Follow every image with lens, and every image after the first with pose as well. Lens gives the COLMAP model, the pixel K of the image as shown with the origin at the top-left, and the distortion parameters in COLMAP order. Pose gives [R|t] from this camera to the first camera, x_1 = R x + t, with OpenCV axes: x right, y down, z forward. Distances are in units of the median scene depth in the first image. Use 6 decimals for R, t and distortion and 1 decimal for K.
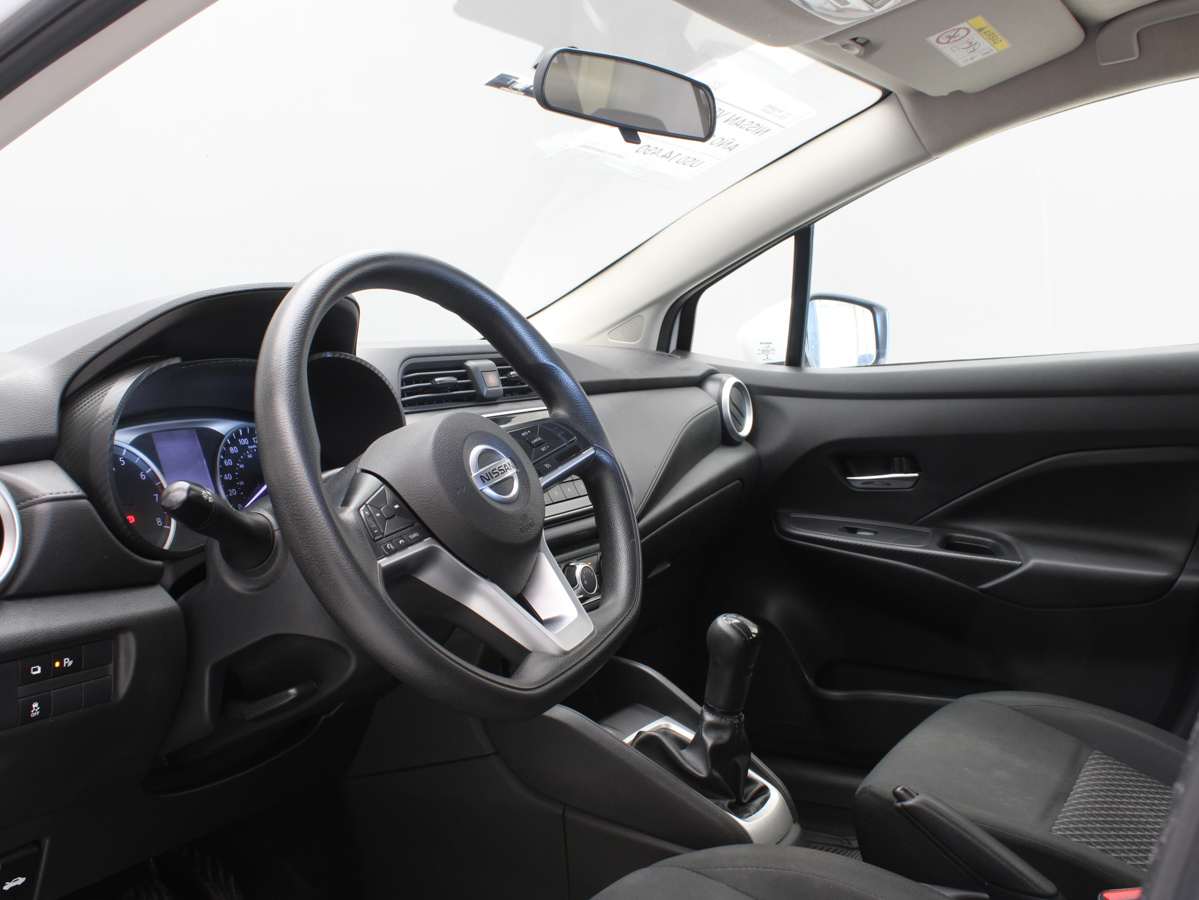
lens RADIAL K [[1245.5, 0, 599.5], [0, 1245.5, 450.0], [0, 0, 1]] dist [-0.110524, 0.096951]
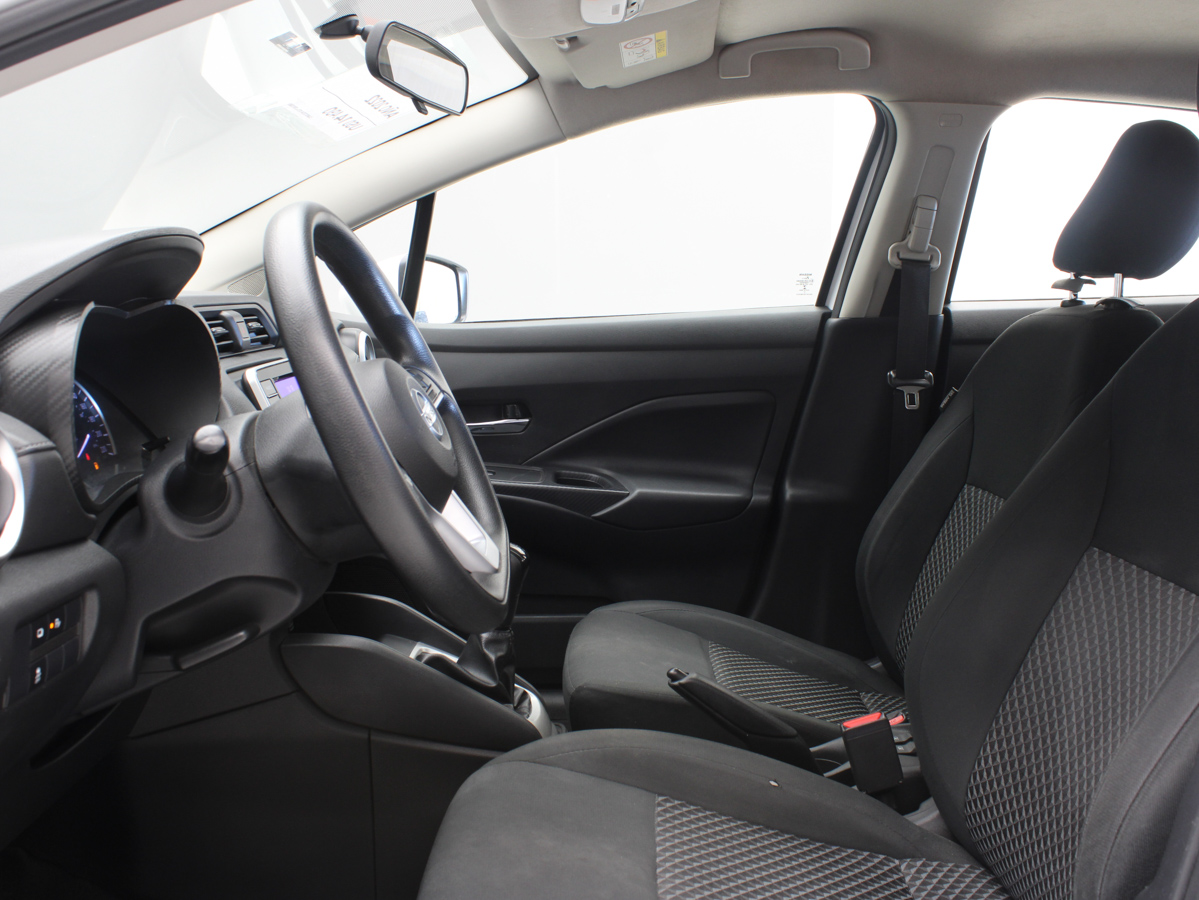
lens RADIAL K [[1245.5, 0, 599.5], [0, 1245.5, 450.0], [0, 0, 1]] dist [-0.110524, 0.096951]
pose [[0.865415, -0.032692, 0.499988, -0.381433], [0.015829, 0.999155, 0.037933, 0.008009], [-0.500806, -0.024914, 0.865201, -0.020028]]
